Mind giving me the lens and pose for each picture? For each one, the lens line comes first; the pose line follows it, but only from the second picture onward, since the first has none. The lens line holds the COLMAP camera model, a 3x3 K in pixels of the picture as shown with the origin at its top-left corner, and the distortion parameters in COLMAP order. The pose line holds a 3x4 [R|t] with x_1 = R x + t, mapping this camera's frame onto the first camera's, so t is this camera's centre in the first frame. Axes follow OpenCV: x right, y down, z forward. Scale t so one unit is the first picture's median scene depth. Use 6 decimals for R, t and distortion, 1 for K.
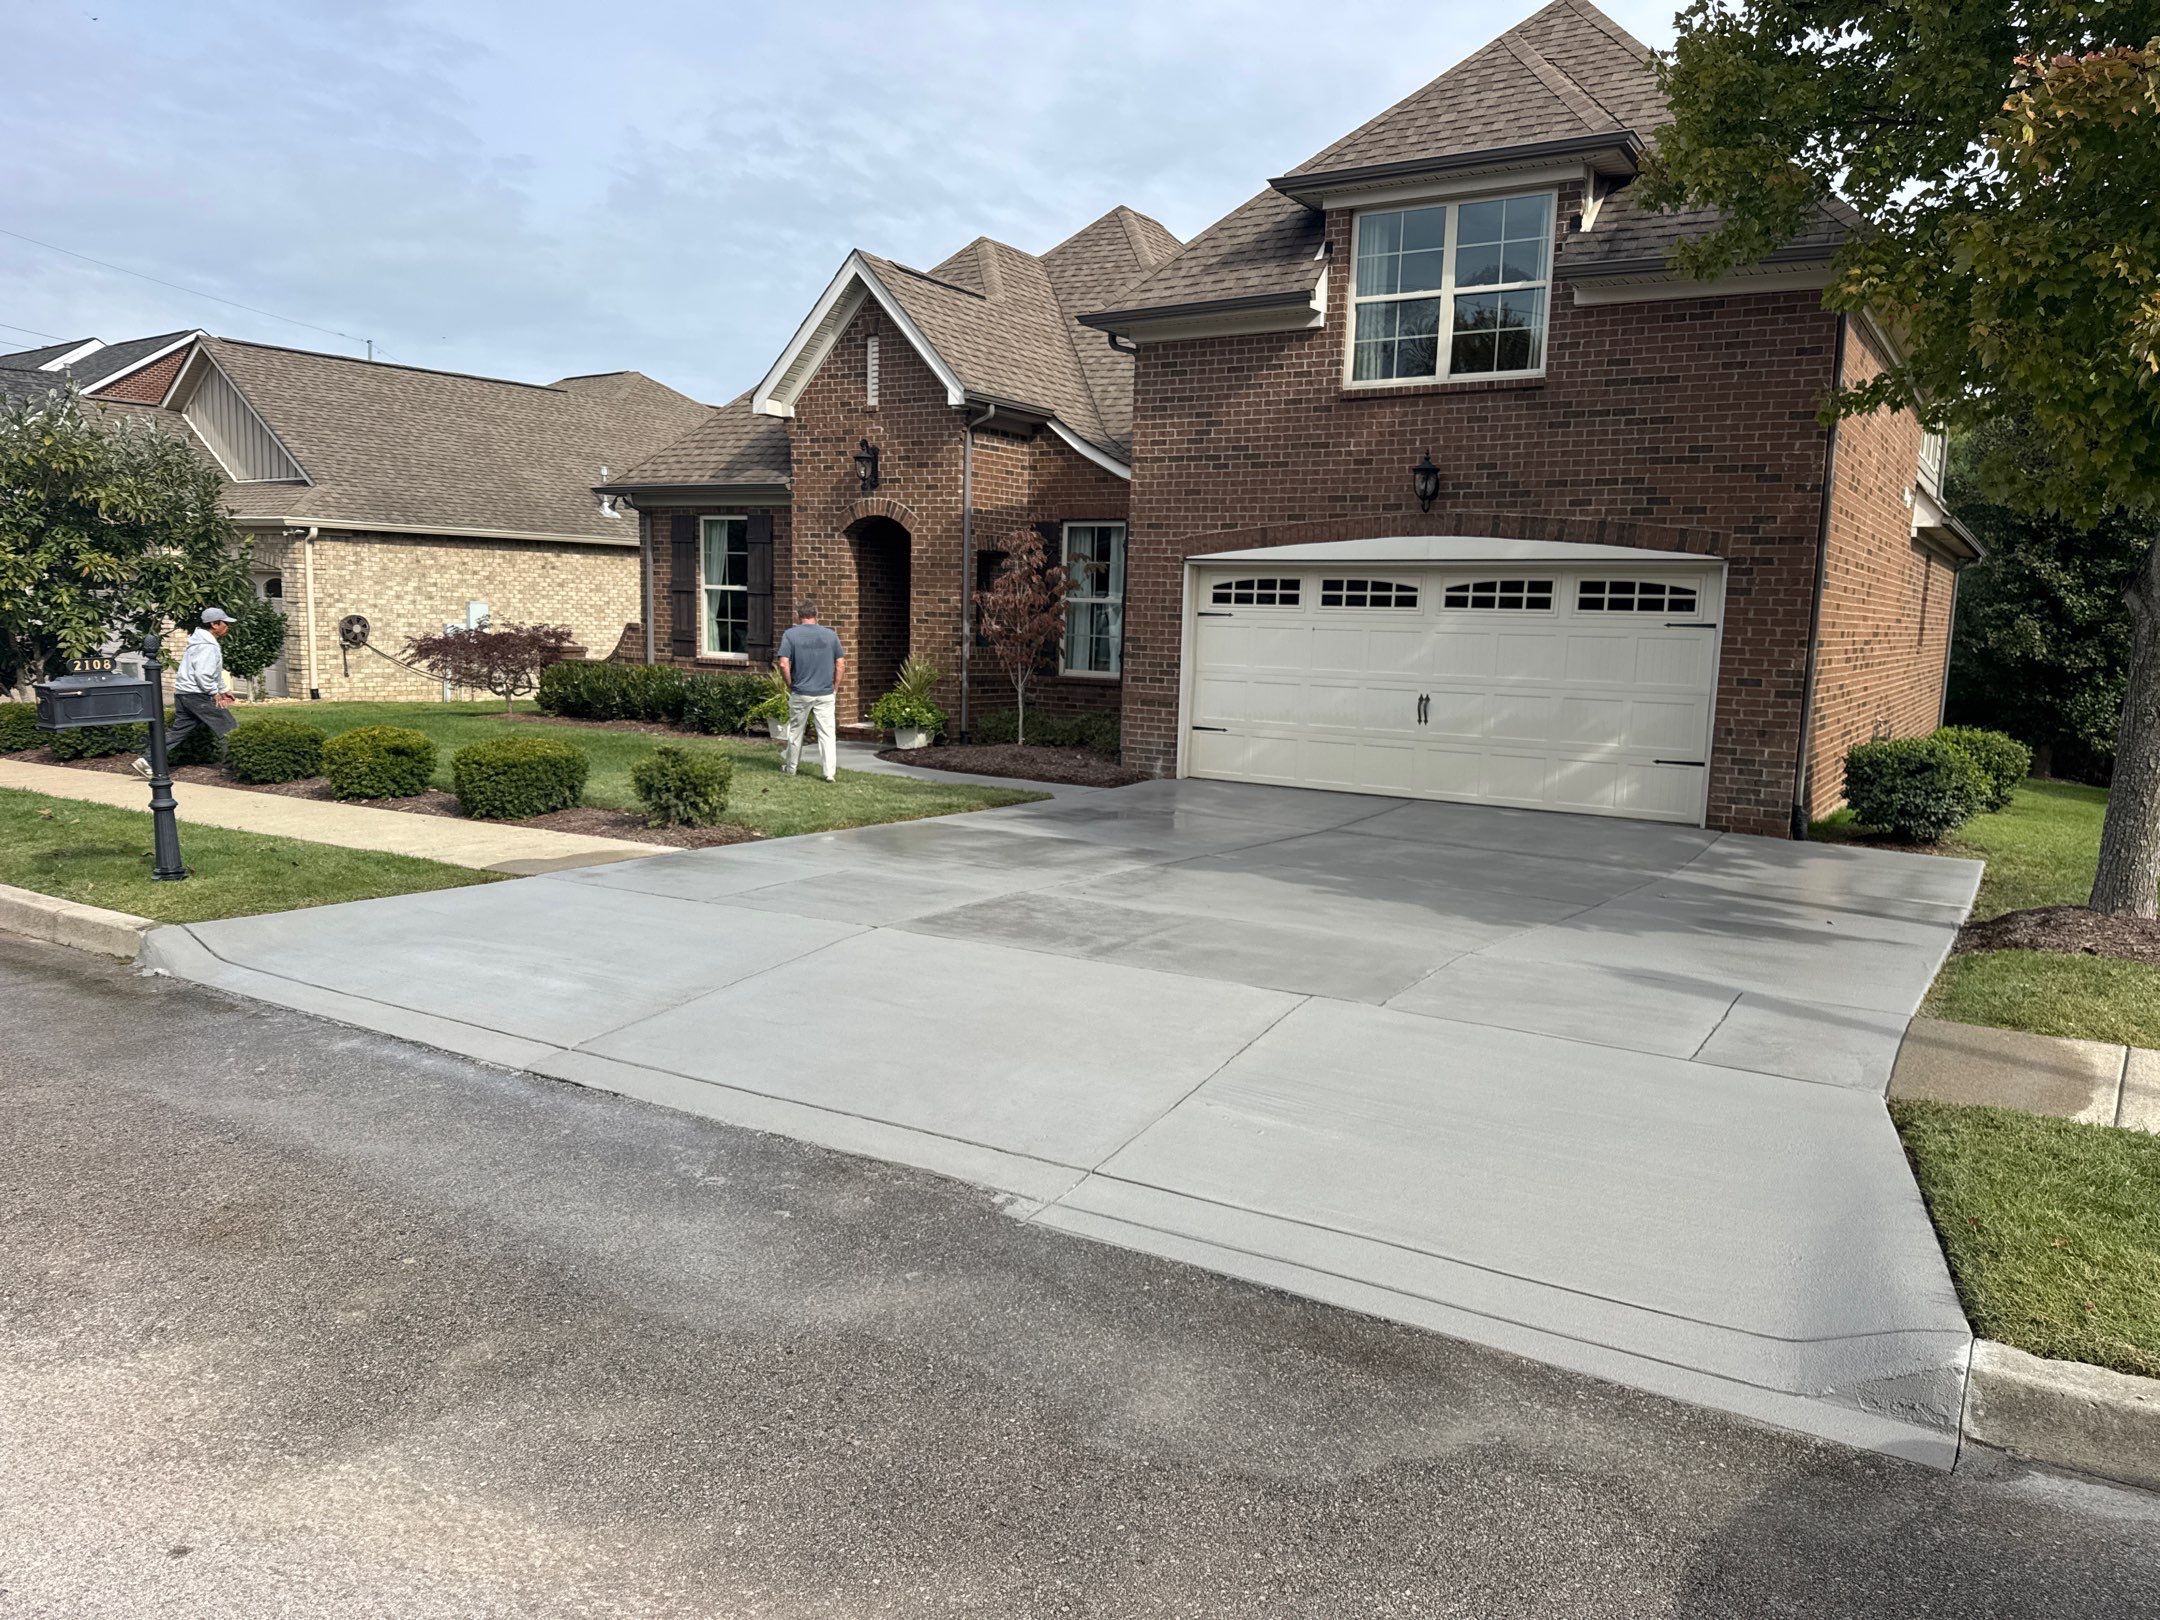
lens RADIAL K [[1497.9, 0, 1124.0], [0, 1497.9, 817.0], [0, 0, 1]] dist [0.184699, -0.385765]
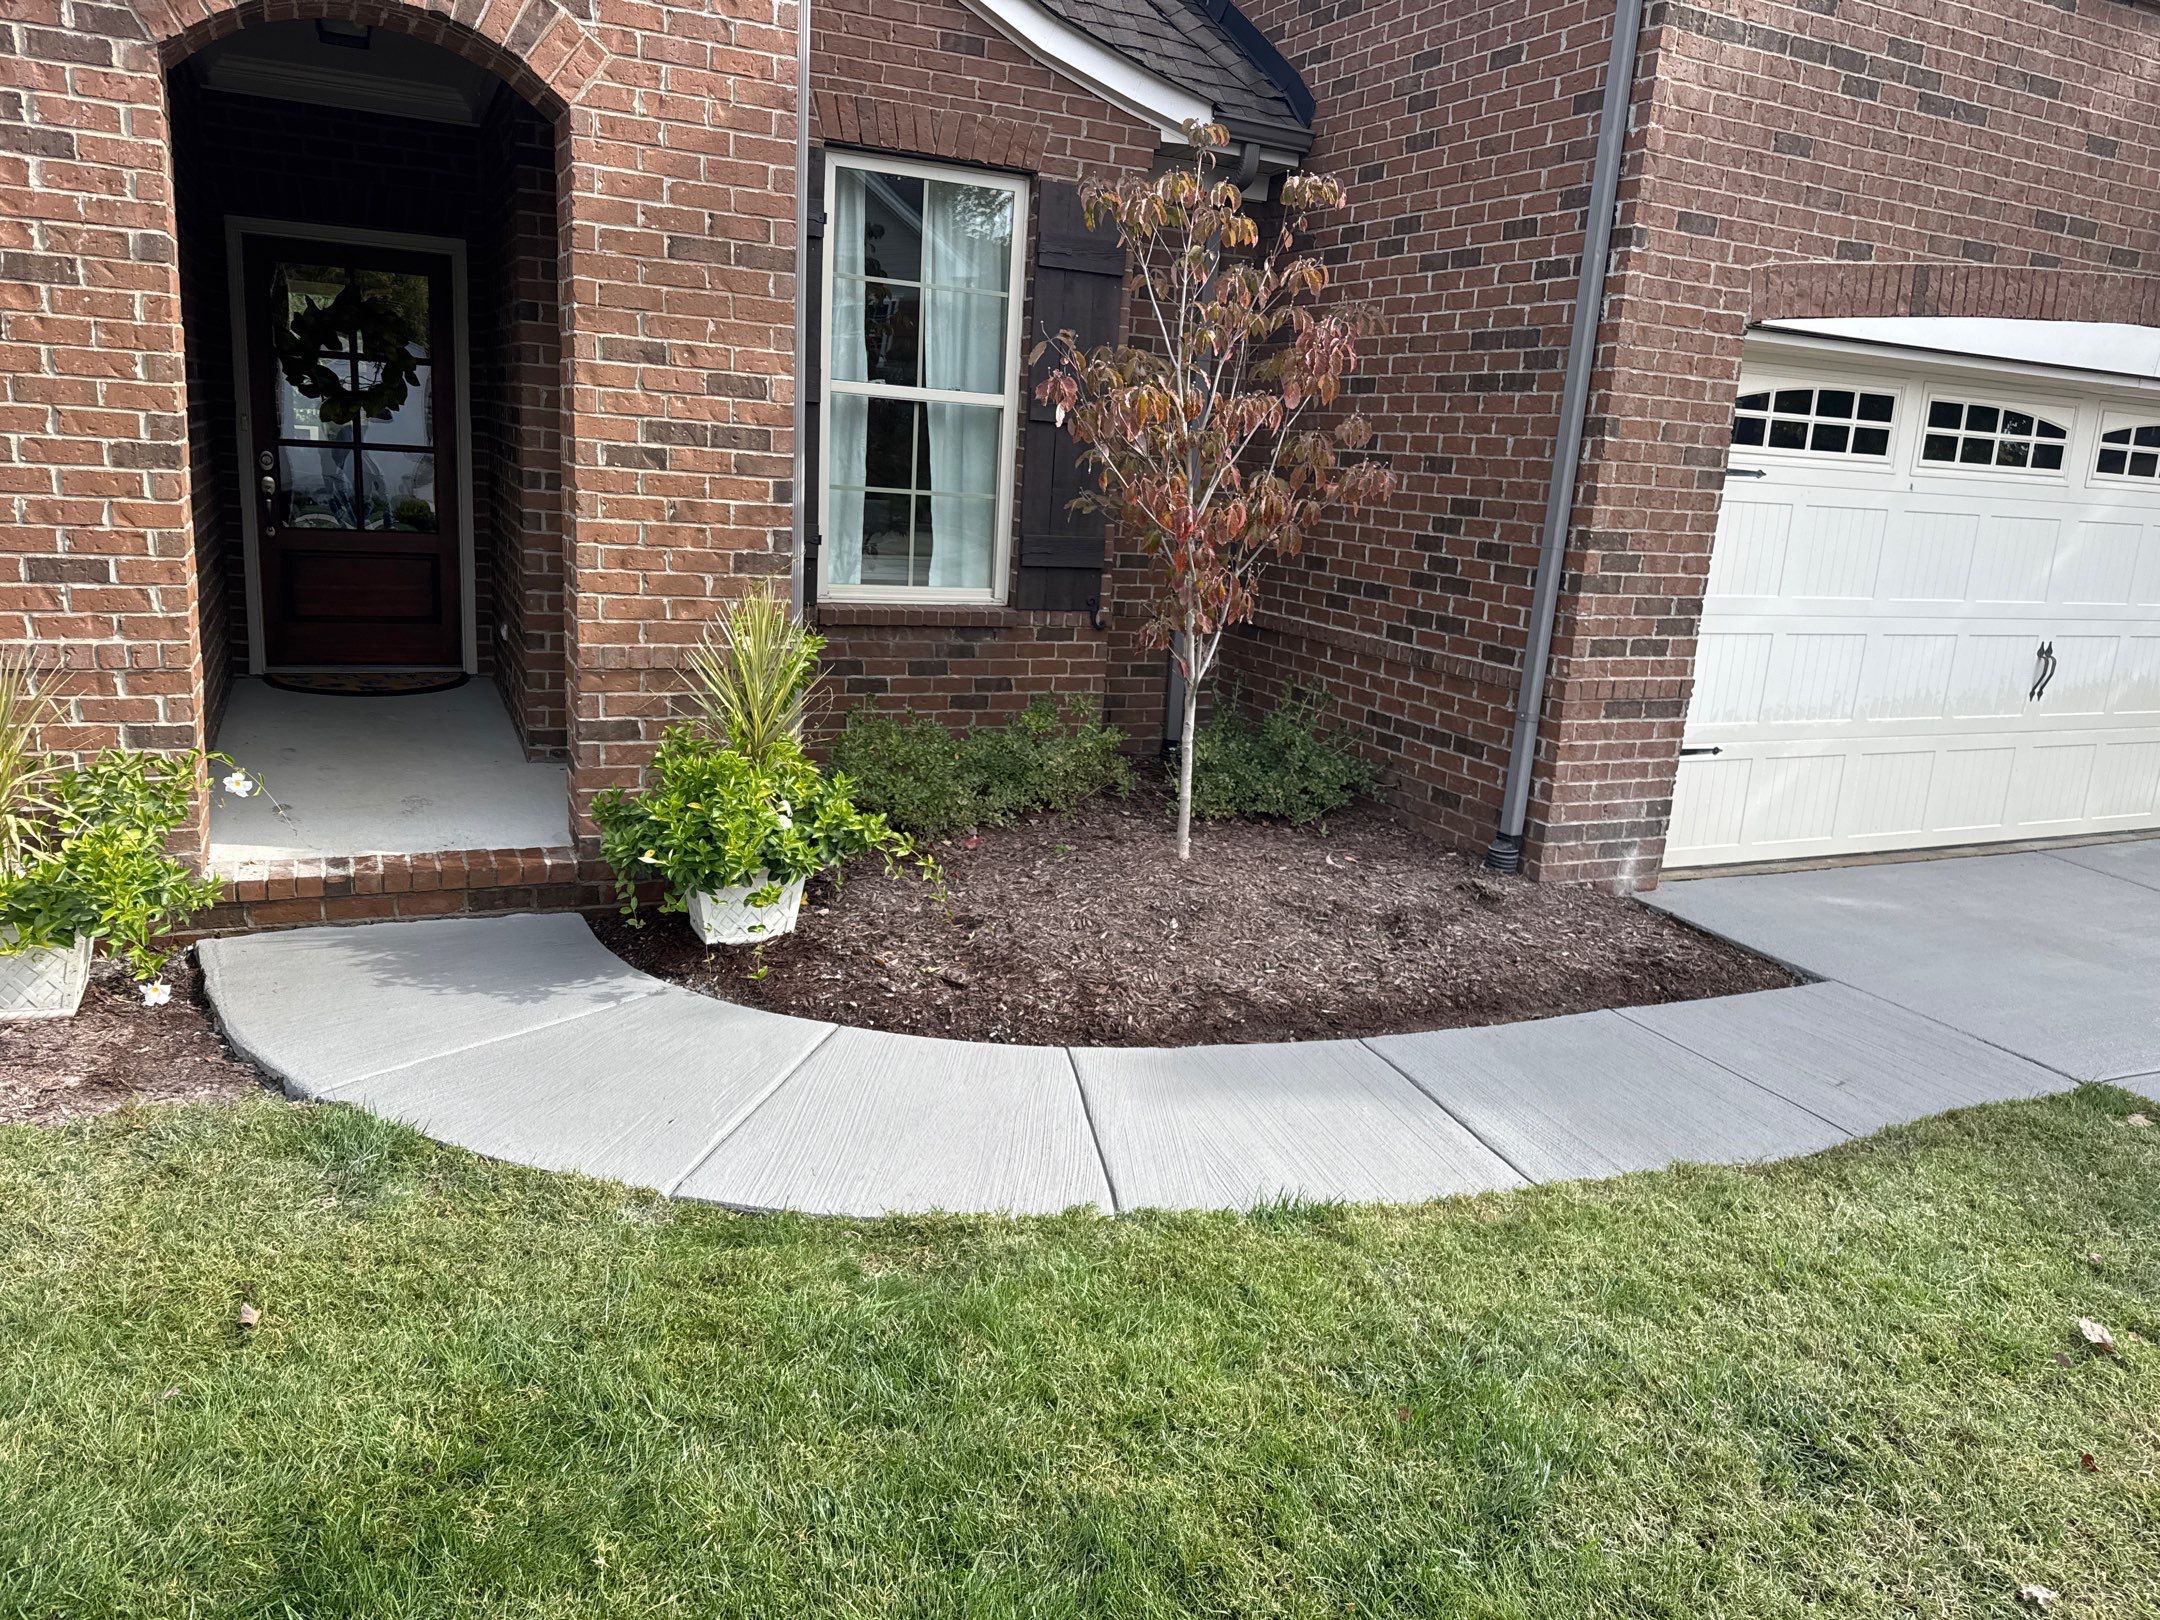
lens RADIAL K [[1506.5, 0, 1080.7], [0, 1506.5, 793.6], [0, 0, 1]] dist [0.001417, -0.007627]
pose [[0.556950, -0.185095, 0.809658, -0.378683], [0.064040, 0.981519, 0.180332, -0.134937], [-0.828073, -0.048585, 0.558511, 0.921262]]
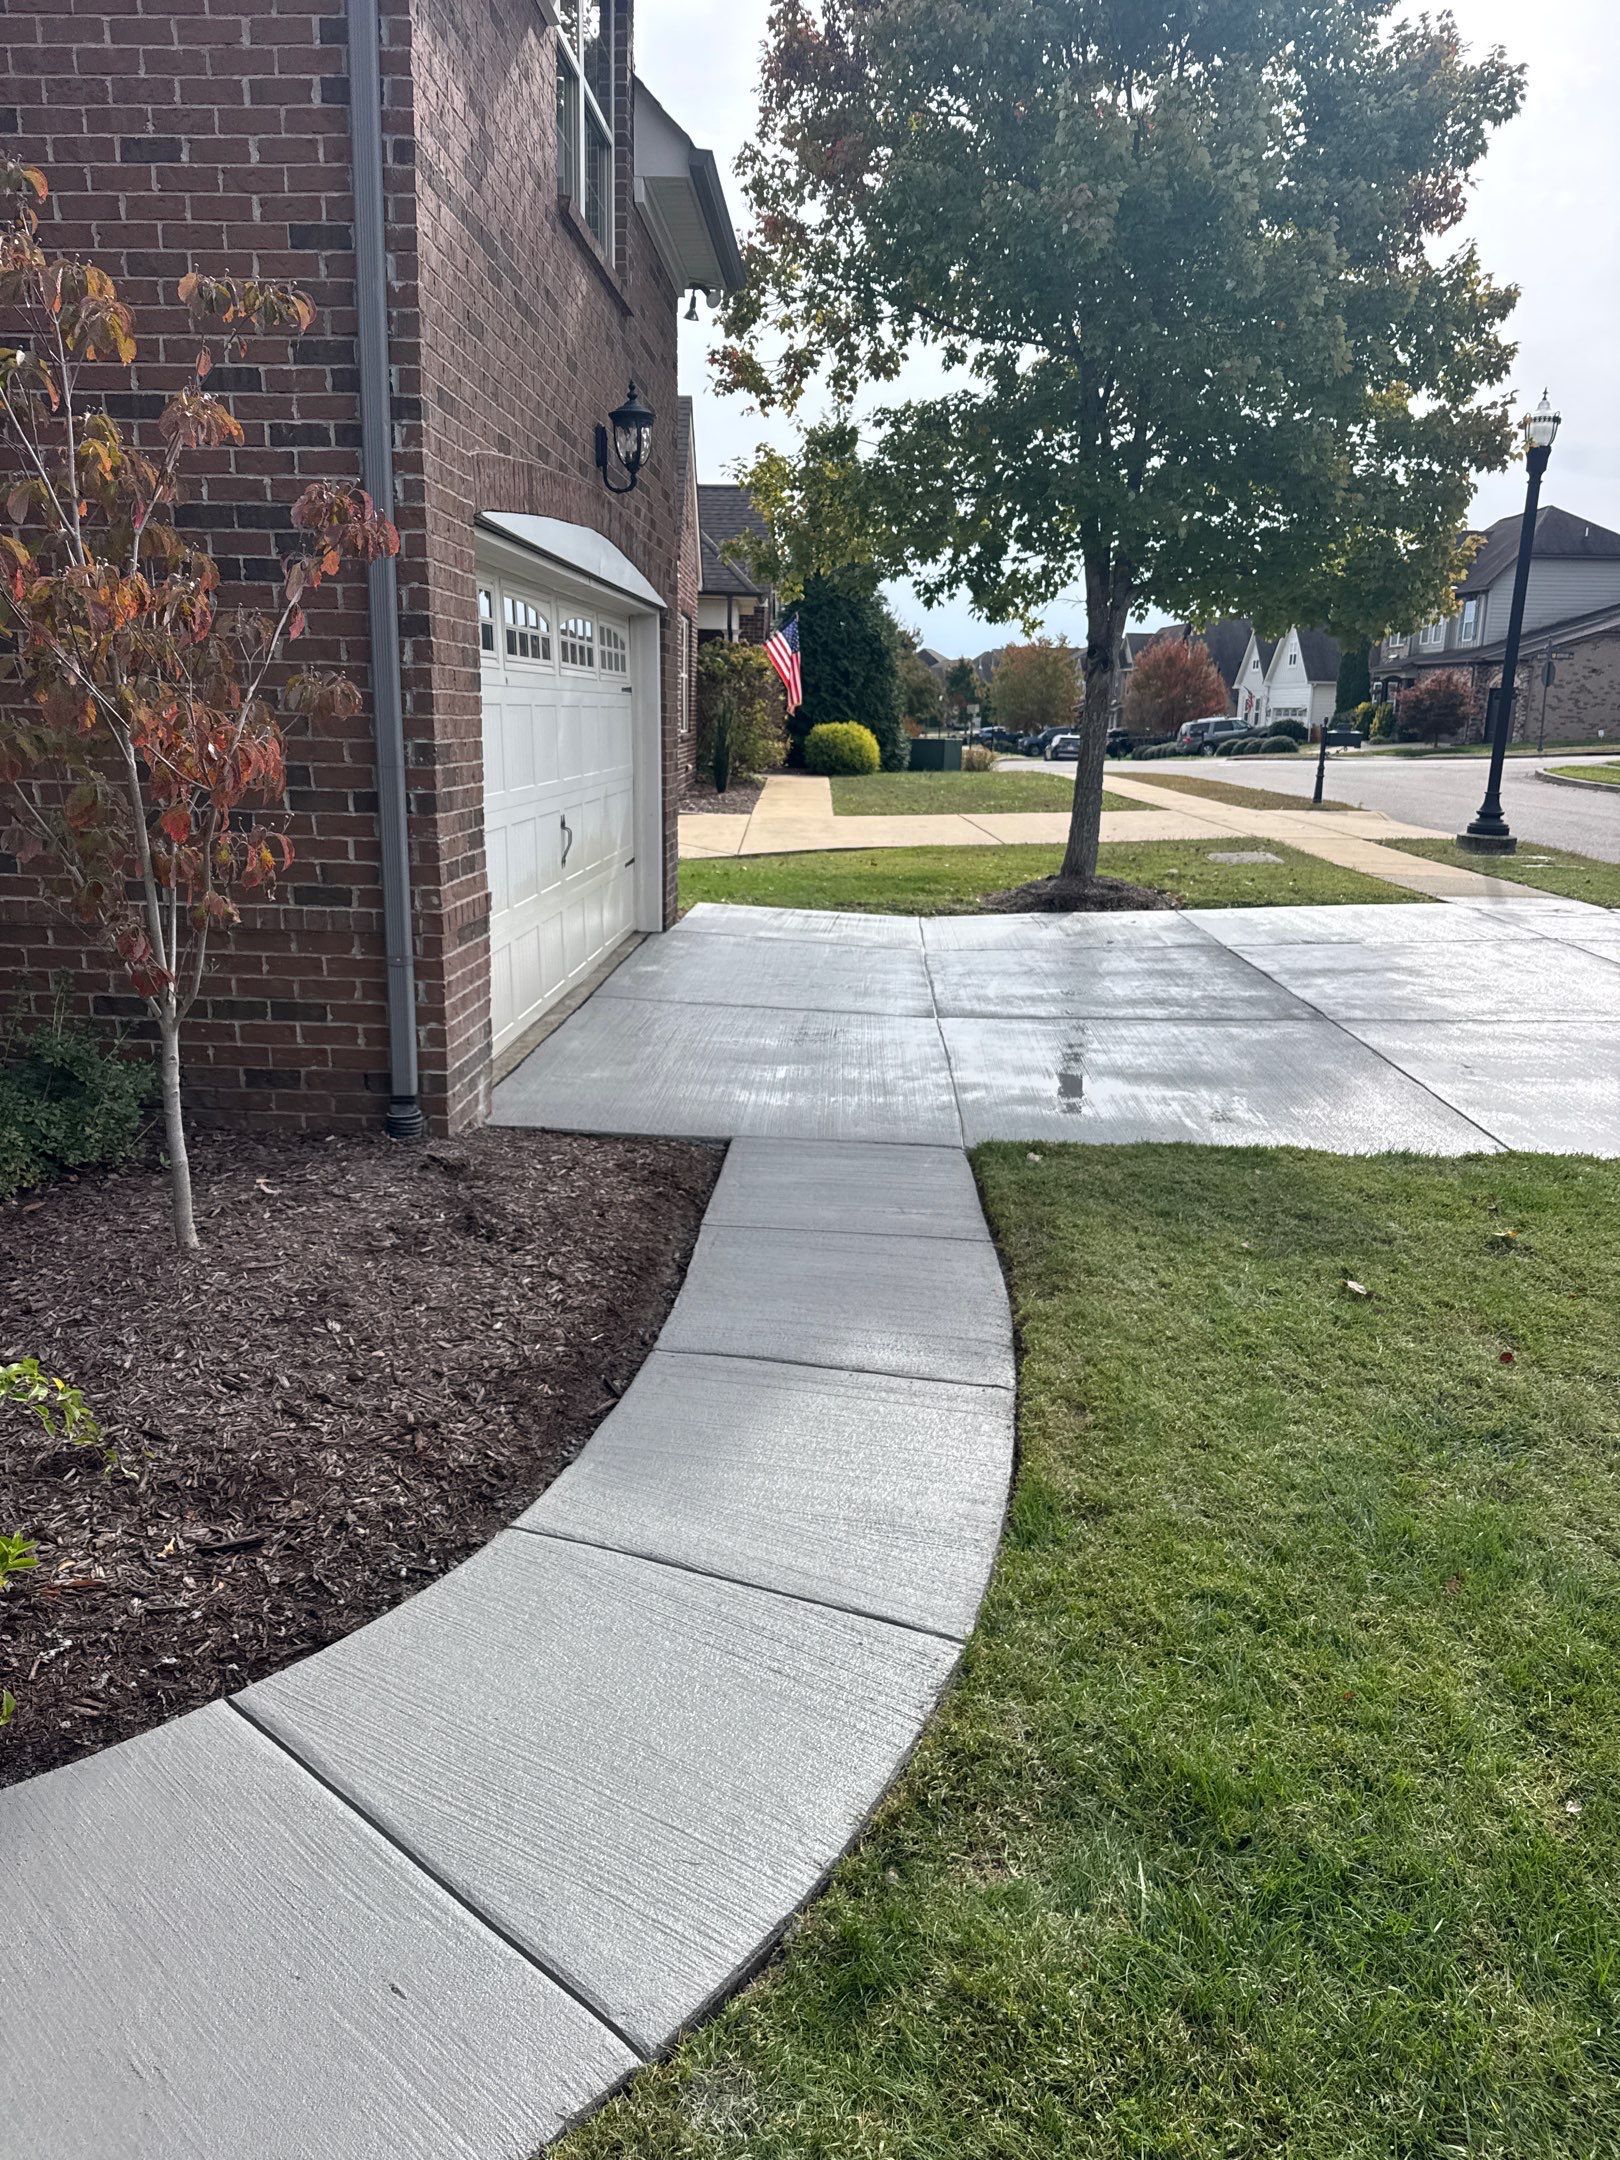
lens RADIAL K [[1473.6, 0, 800.8], [0, 1473.6, 1079.3], [0, 0, 1]] dist [0.105568, -0.151802]
pose [[-0.485370, -0.258425, 0.835244, -0.332862], [0.069783, 0.940821, 0.331643, -0.158127], [-0.871520, 0.219256, -0.438612, 1.117632]]
